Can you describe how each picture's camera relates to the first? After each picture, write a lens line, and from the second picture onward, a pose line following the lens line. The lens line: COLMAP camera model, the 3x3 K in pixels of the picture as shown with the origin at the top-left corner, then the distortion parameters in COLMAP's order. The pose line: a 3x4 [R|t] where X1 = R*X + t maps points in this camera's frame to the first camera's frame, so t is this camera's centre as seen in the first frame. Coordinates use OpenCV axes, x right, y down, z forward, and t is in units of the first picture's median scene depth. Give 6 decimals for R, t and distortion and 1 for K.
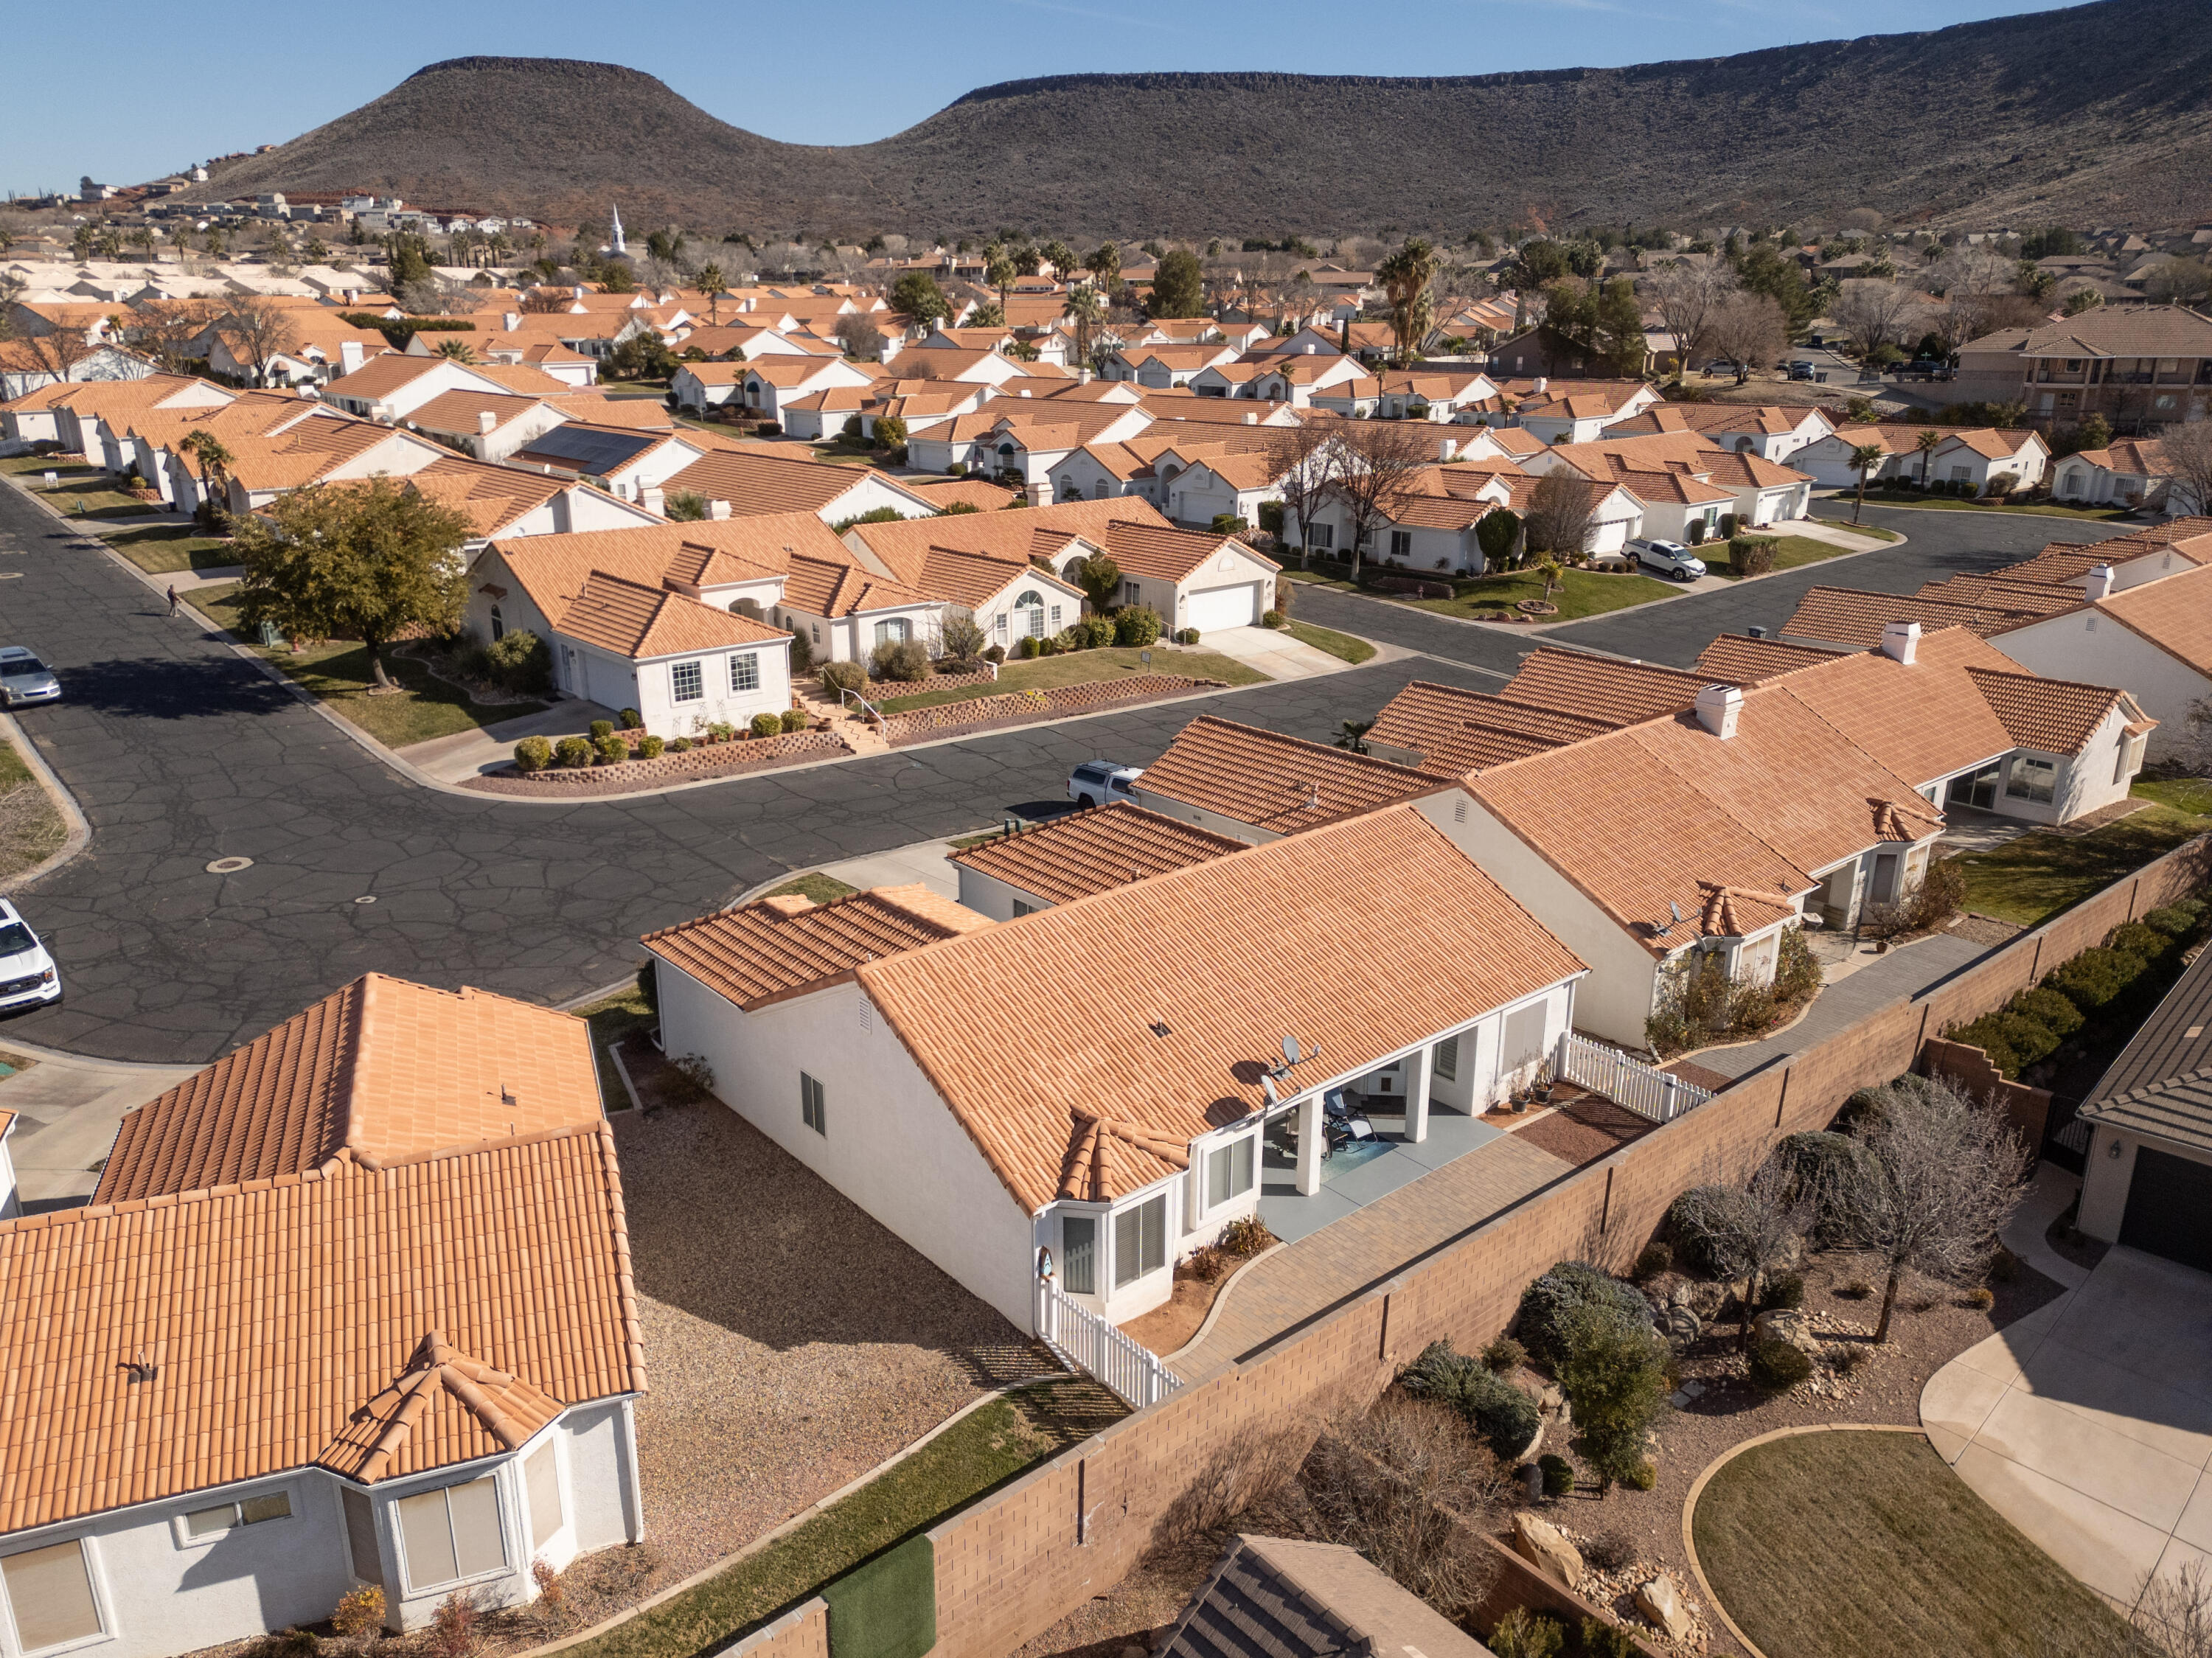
lens RADIAL K [[1605.0, 0, 1064.9], [0, 1605.0, 827.4], [0, 0, 1]] dist [0.091607, -0.089481]
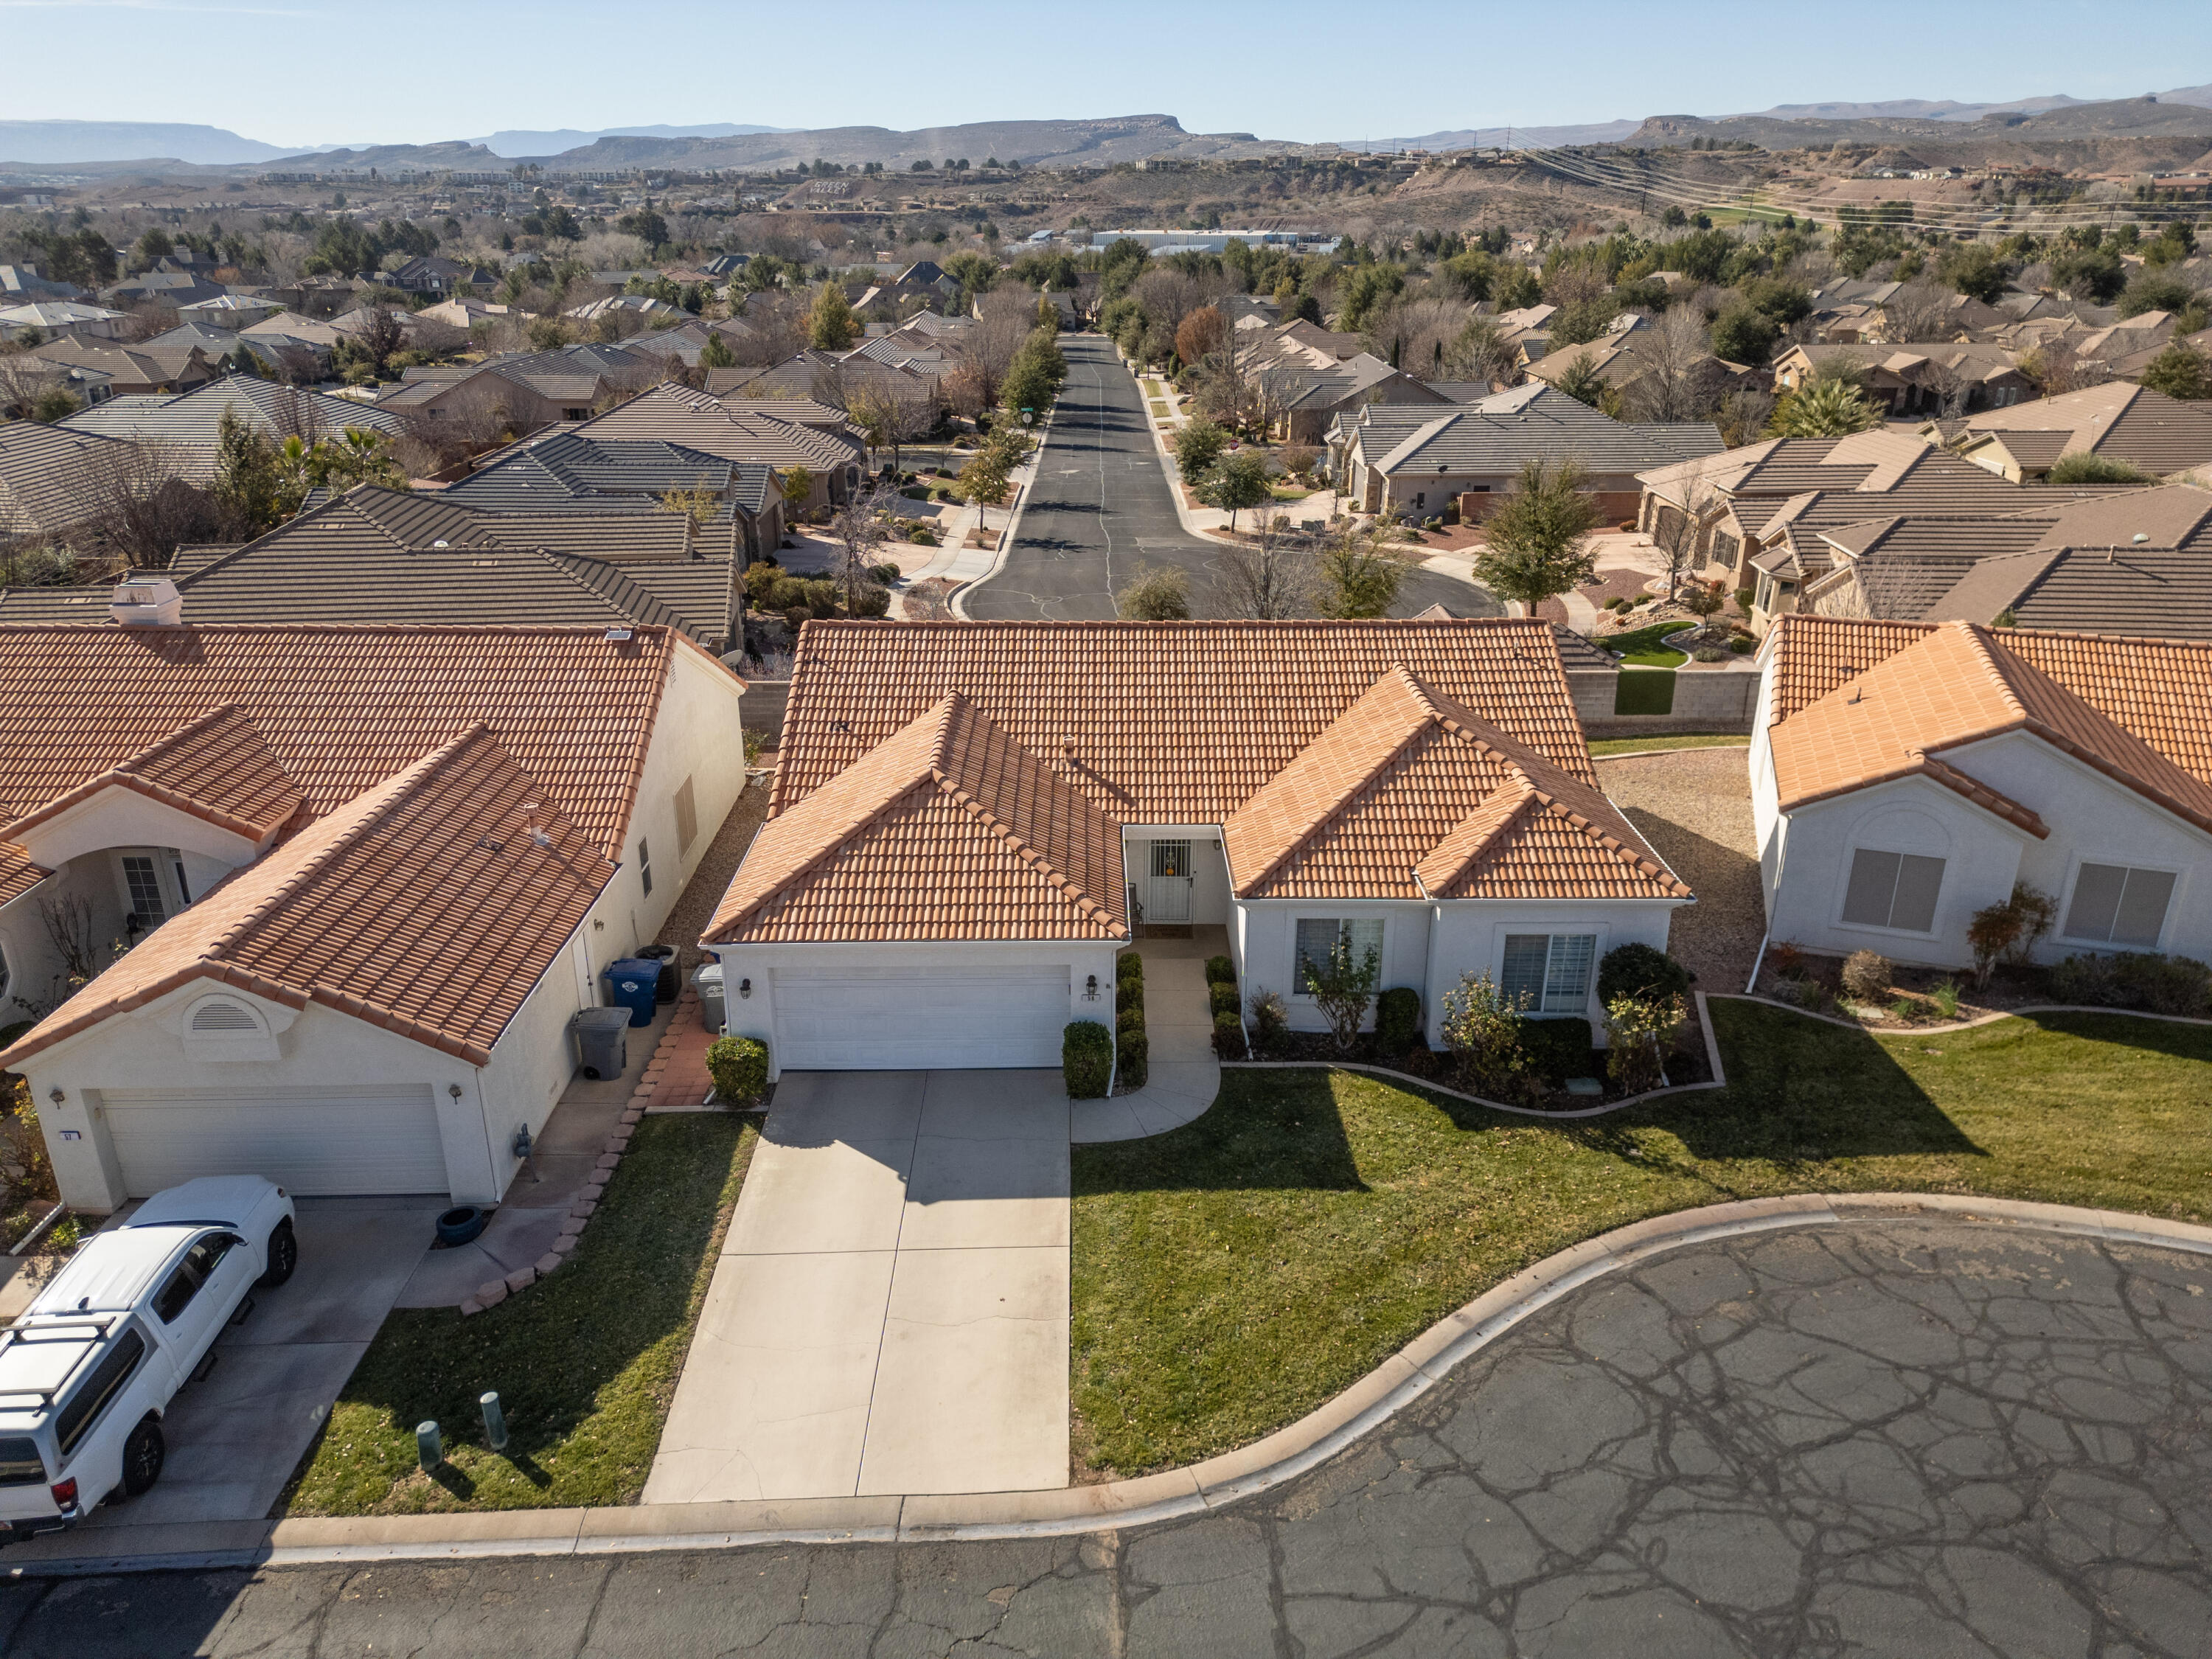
lens RADIAL K [[1541.1, 0, 1105.7], [0, 1541.1, 826.2], [0, 0, 1]] dist [0.081370, -0.075738]
pose [[-0.778127, -0.230068, 0.584455, -0.272199], [0.199135, 0.792137, 0.576944, -0.239979], [-0.595704, 0.565321, -0.570568, 0.912434]]
